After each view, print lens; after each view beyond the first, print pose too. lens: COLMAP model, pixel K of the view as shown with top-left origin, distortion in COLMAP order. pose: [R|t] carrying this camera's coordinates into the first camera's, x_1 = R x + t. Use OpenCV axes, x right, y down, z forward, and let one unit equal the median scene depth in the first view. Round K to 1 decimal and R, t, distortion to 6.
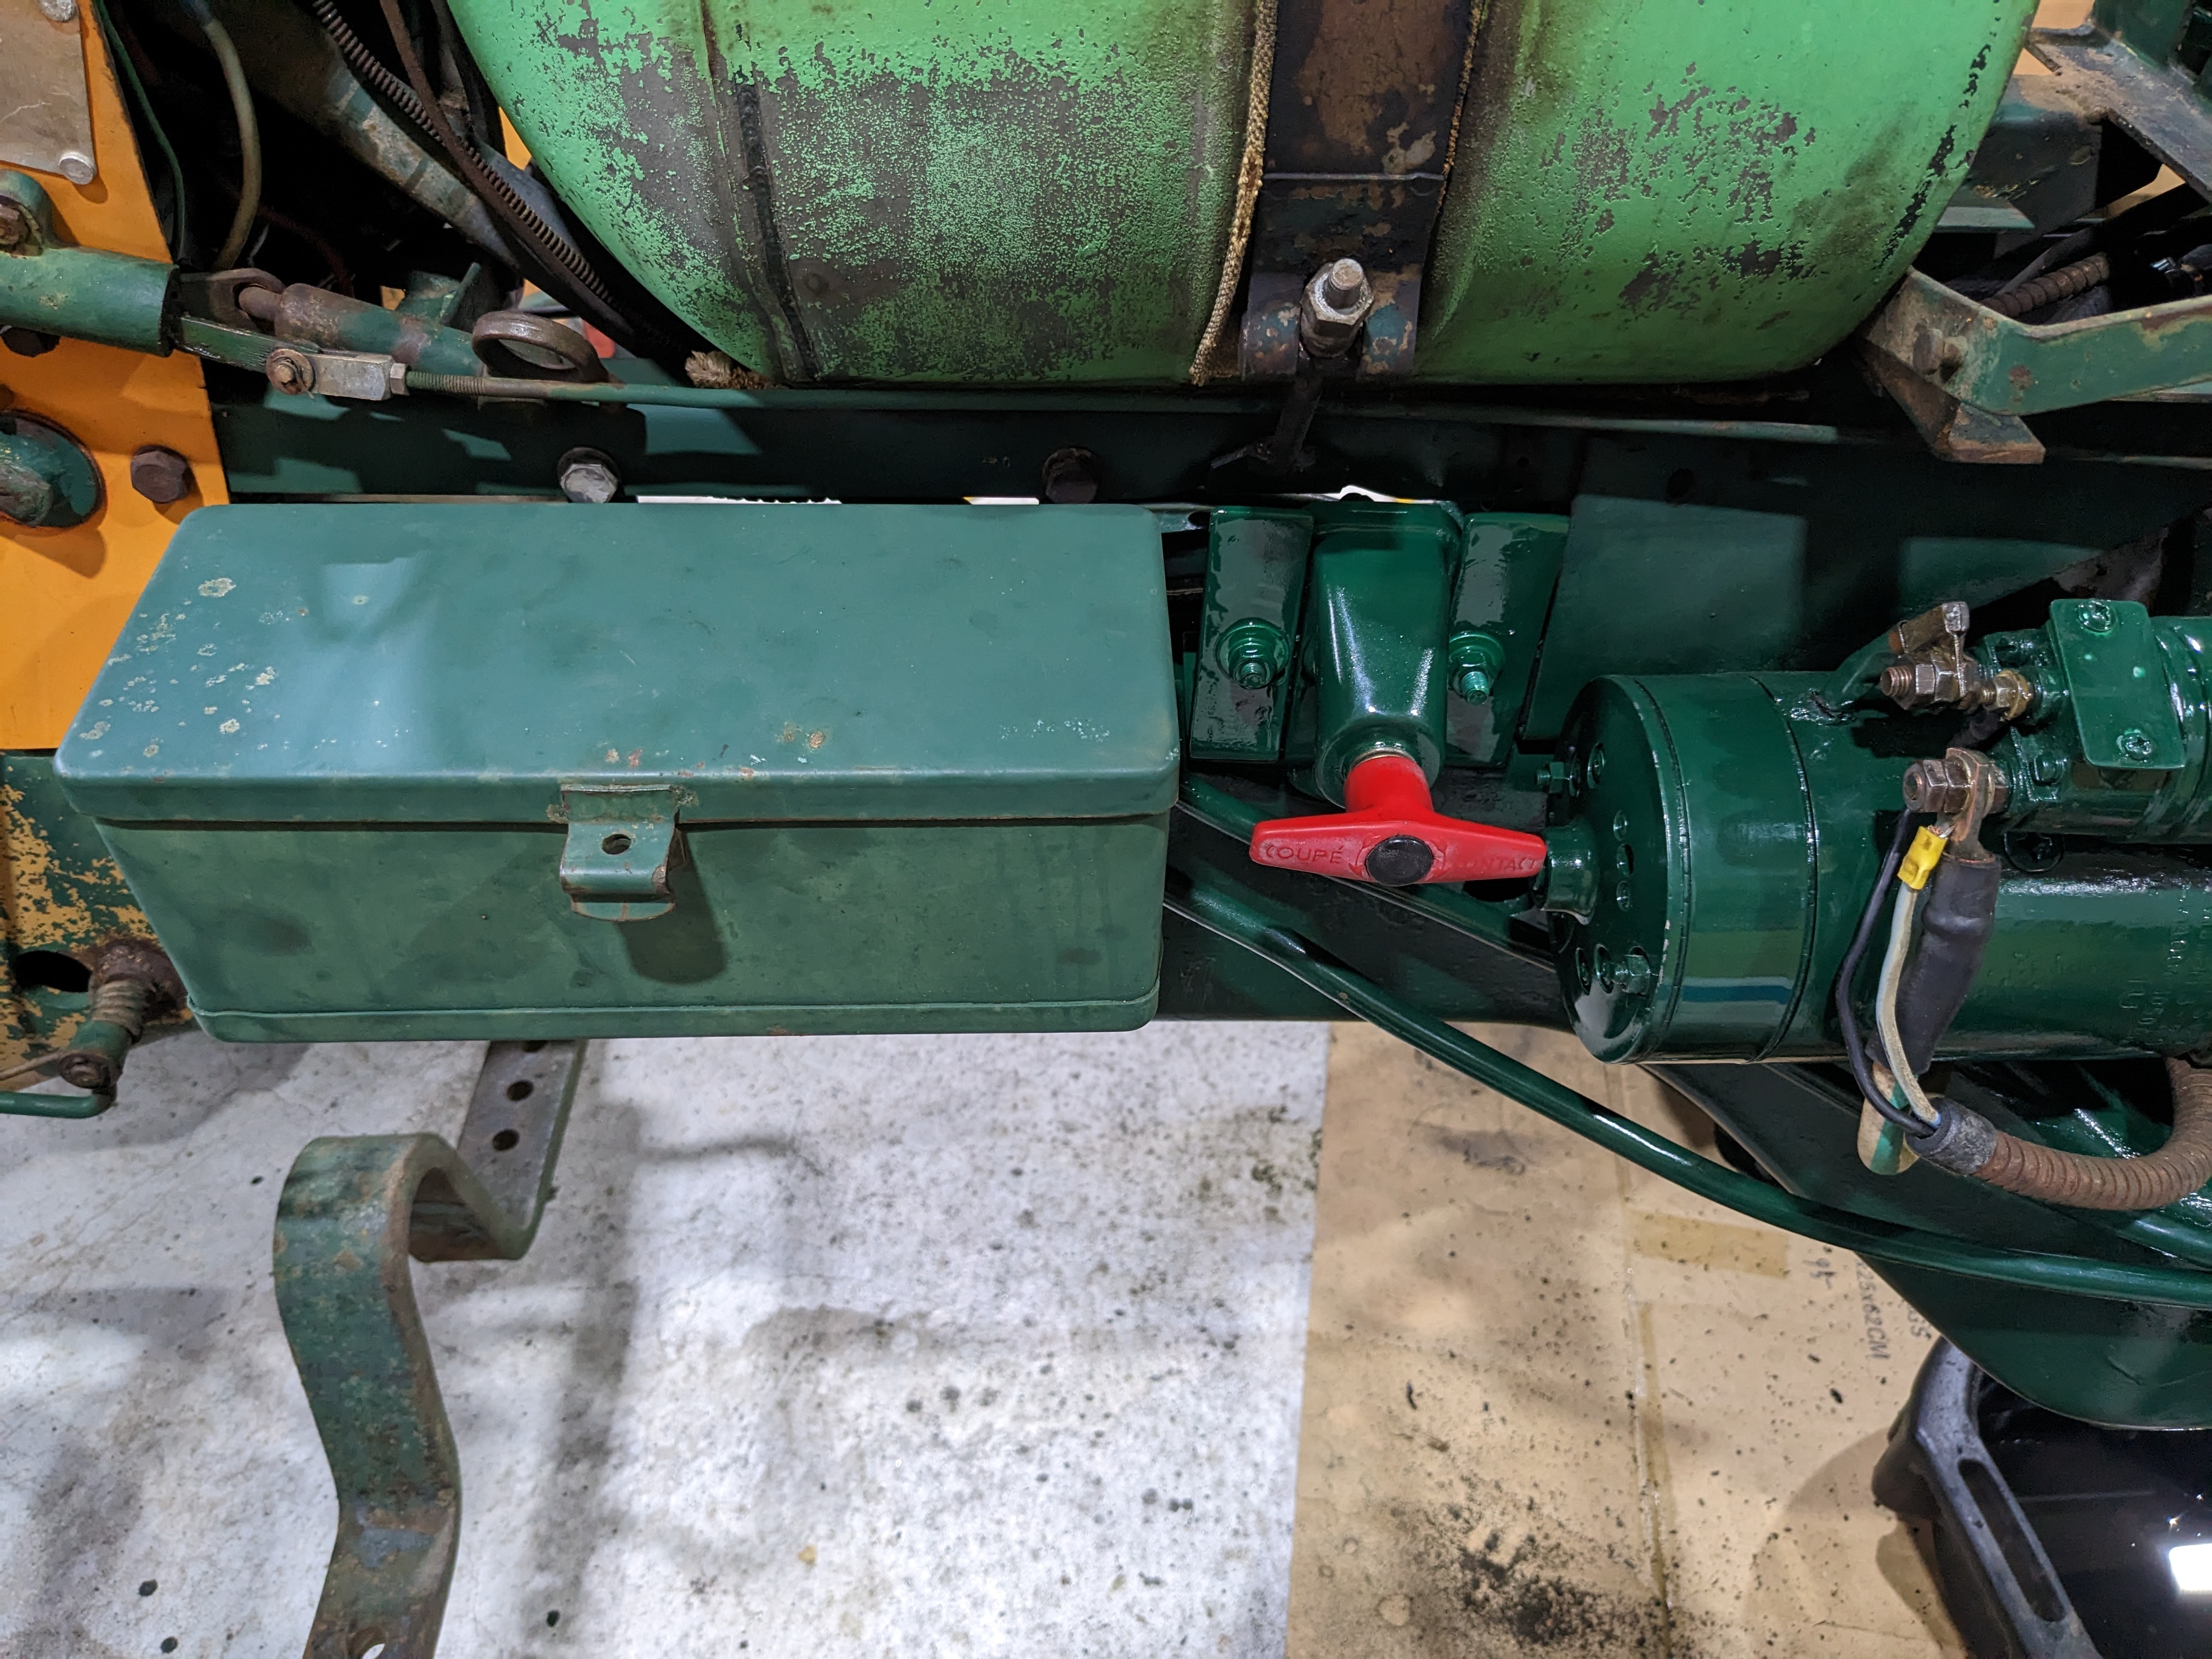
lens RADIAL K [[1748.2, 0, 1094.1], [0, 1748.2, 818.9], [0, 0, 1]] dist [0.040459, -0.067194]
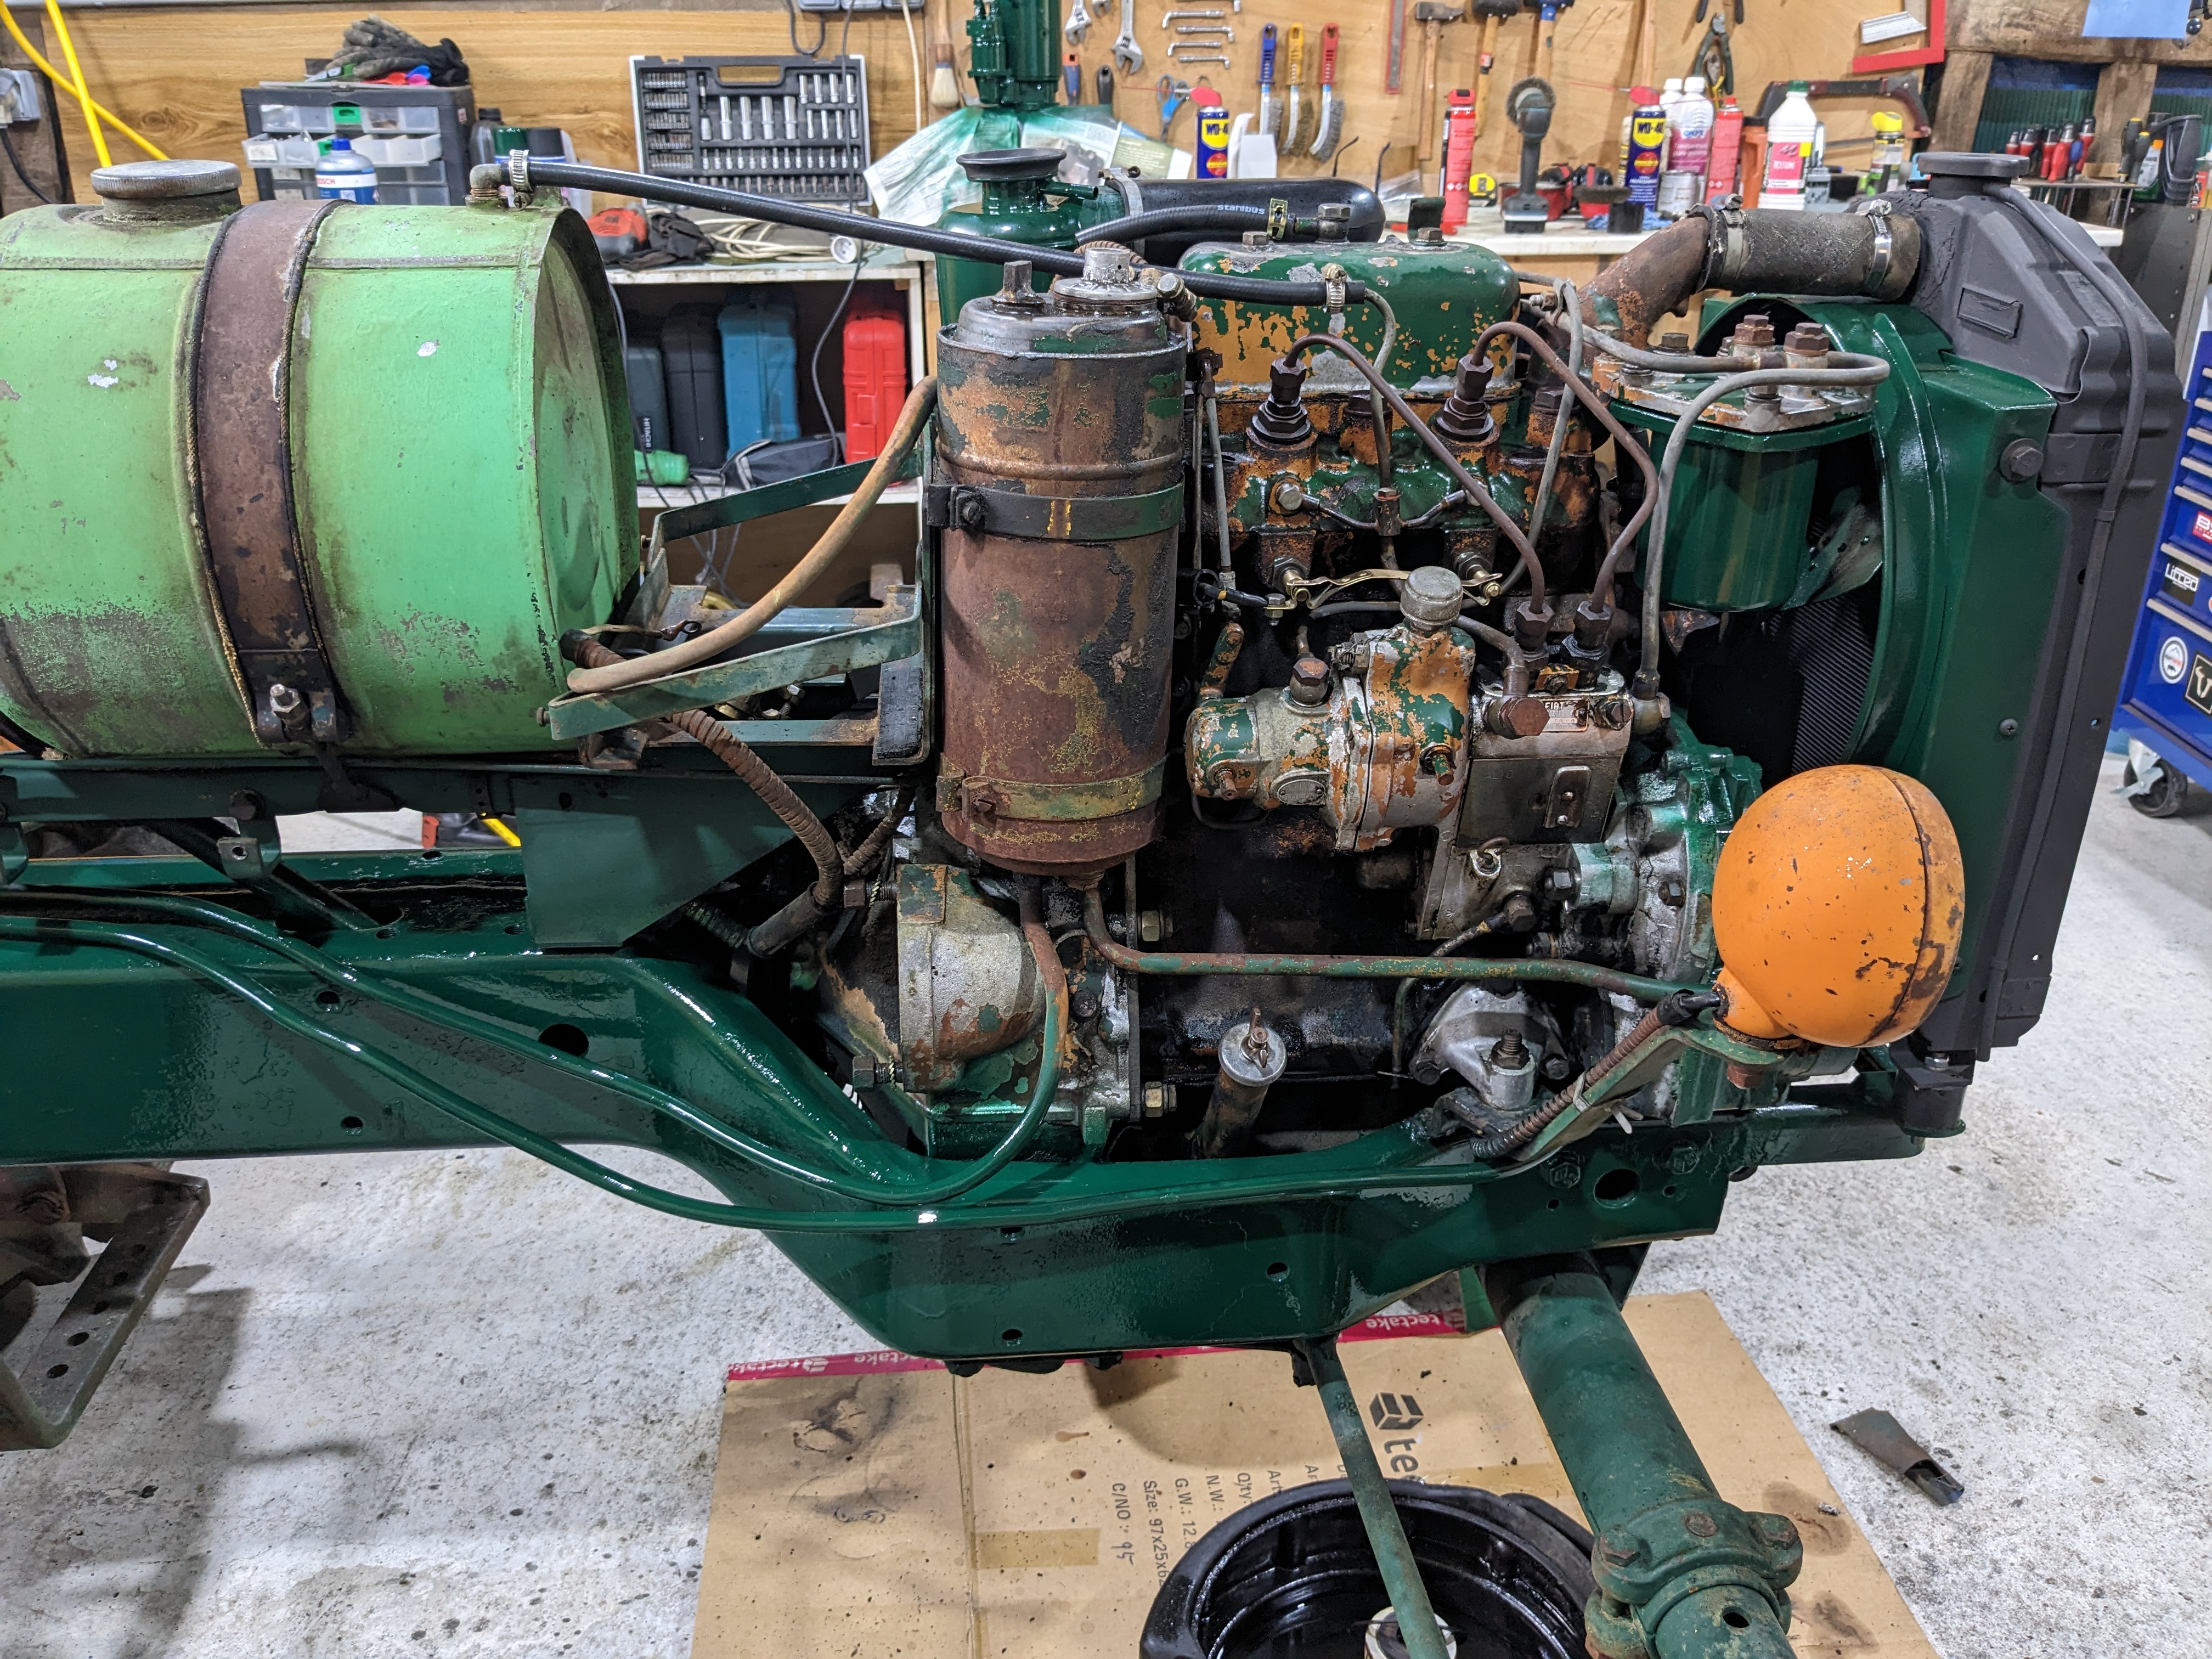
lens RADIAL K [[1748.2, 0, 1114.1], [0, 1748.2, 849.9], [0, 0, 1]] dist [0.040459, -0.067194]
pose [[0.997171, -0.029127, 0.069298, 0.304675], [0.046887, 0.961568, -0.270535, 0.160040], [-0.058755, 0.273019, 0.960213, -0.344611]]
